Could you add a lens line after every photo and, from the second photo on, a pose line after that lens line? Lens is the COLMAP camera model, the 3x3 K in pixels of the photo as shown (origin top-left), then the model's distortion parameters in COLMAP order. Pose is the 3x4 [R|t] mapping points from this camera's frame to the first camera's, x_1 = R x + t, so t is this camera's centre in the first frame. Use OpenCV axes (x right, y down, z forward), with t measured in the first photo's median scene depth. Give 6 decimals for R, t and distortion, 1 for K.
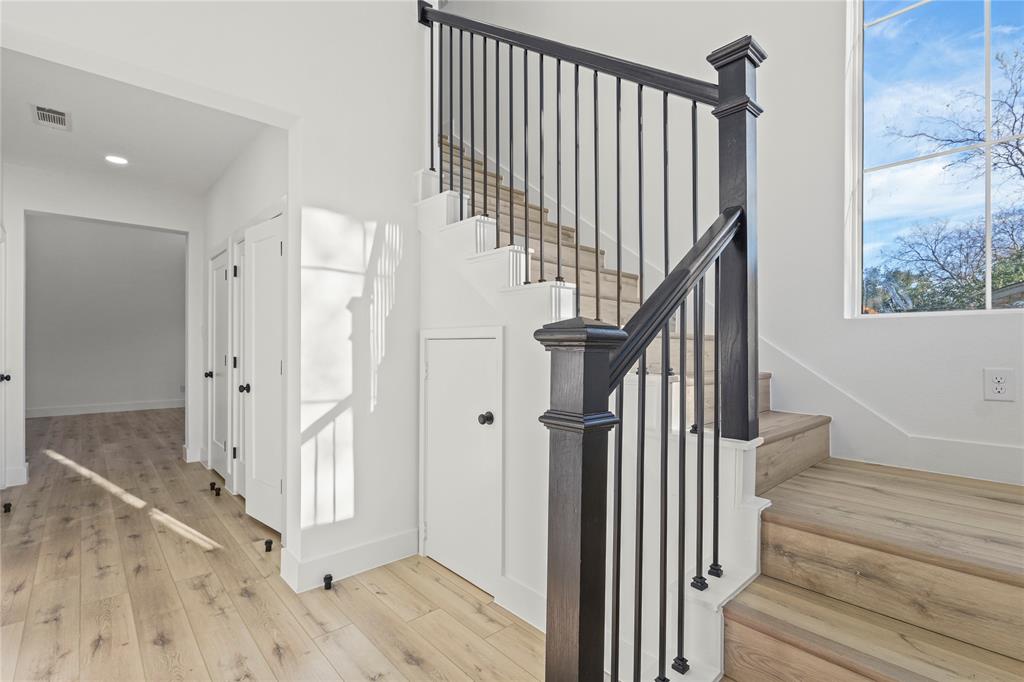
lens RADIAL K [[471.5, 0, 494.1], [0, 471.5, 341.6], [0, 0, 1]] dist [-0.002707, 0.001542]
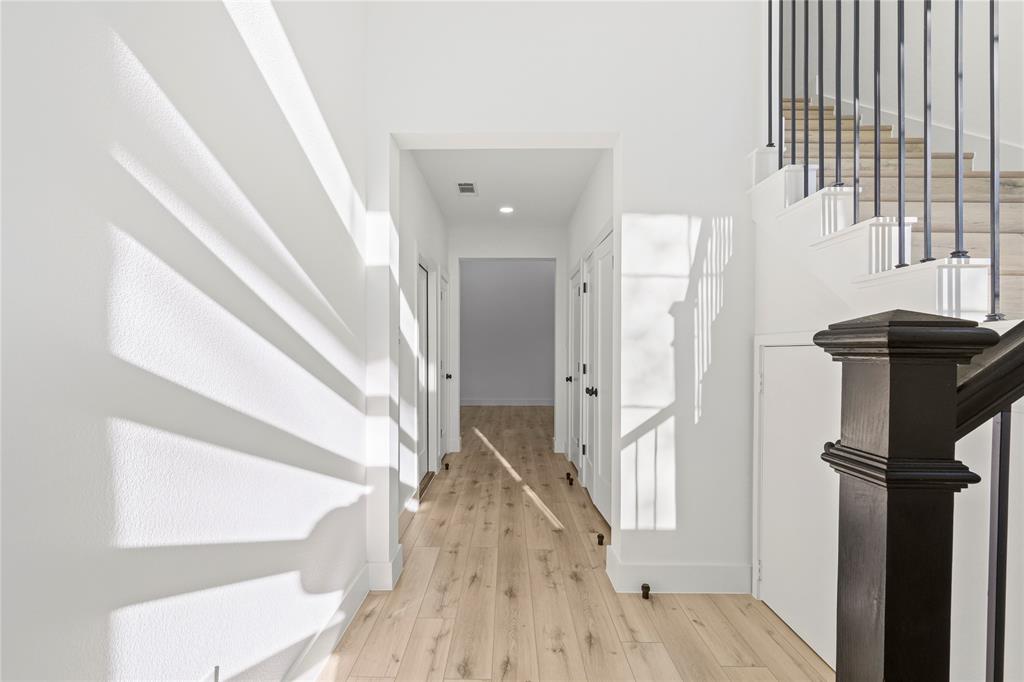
lens RADIAL K [[471.5, 0, 509.1], [0, 471.5, 351.4], [0, 0, 1]] dist [-0.002707, 0.001542]
pose [[0.745013, -0.004642, -0.667033, 0.088423], [0.006870, 0.999976, 0.000715, 0.000530], [0.667014, -0.005115, 0.745027, 0.061826]]
